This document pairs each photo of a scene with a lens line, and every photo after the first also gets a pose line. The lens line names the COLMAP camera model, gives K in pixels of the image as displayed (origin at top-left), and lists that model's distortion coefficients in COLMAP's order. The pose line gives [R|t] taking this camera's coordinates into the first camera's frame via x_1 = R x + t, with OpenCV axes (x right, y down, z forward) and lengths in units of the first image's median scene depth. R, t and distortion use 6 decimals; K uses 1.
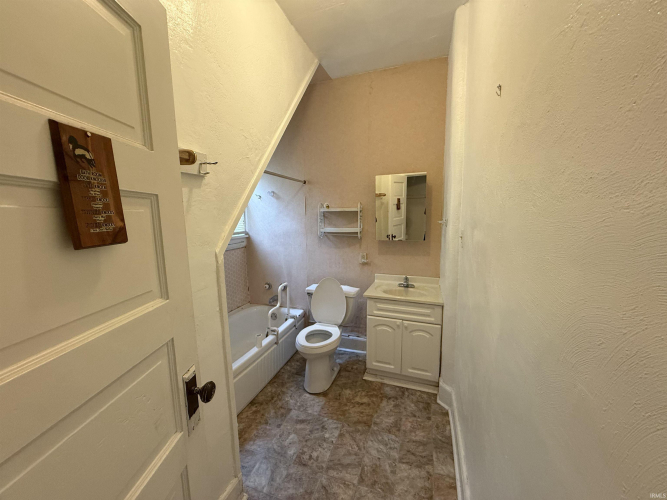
lens RADIAL K [[266.3, 0, 334.2], [0, 266.3, 250.3], [0, 0, 1]] dist [-0.006390, 0.000769]
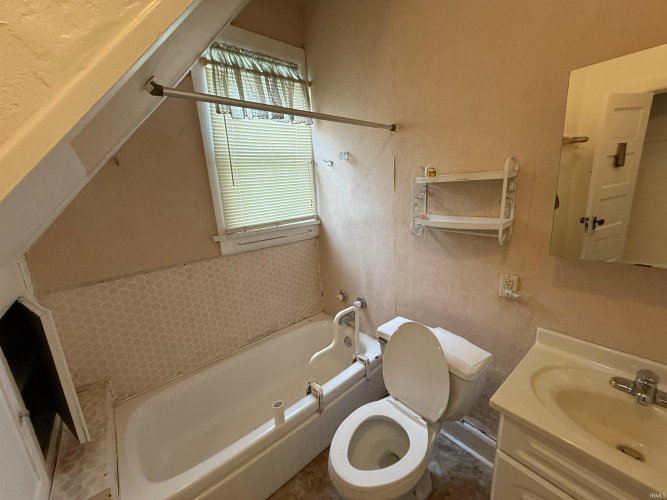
lens RADIAL K [[266.3, 0, 332.4], [0, 266.3, 249.4], [0, 0, 1]] dist [-0.006390, 0.000769]
pose [[0.857992, 0.081446, -0.507166, 0.074297], [-0.021829, 0.992239, 0.122415, -0.078110], [0.513200, -0.093960, 0.853111, 0.466888]]
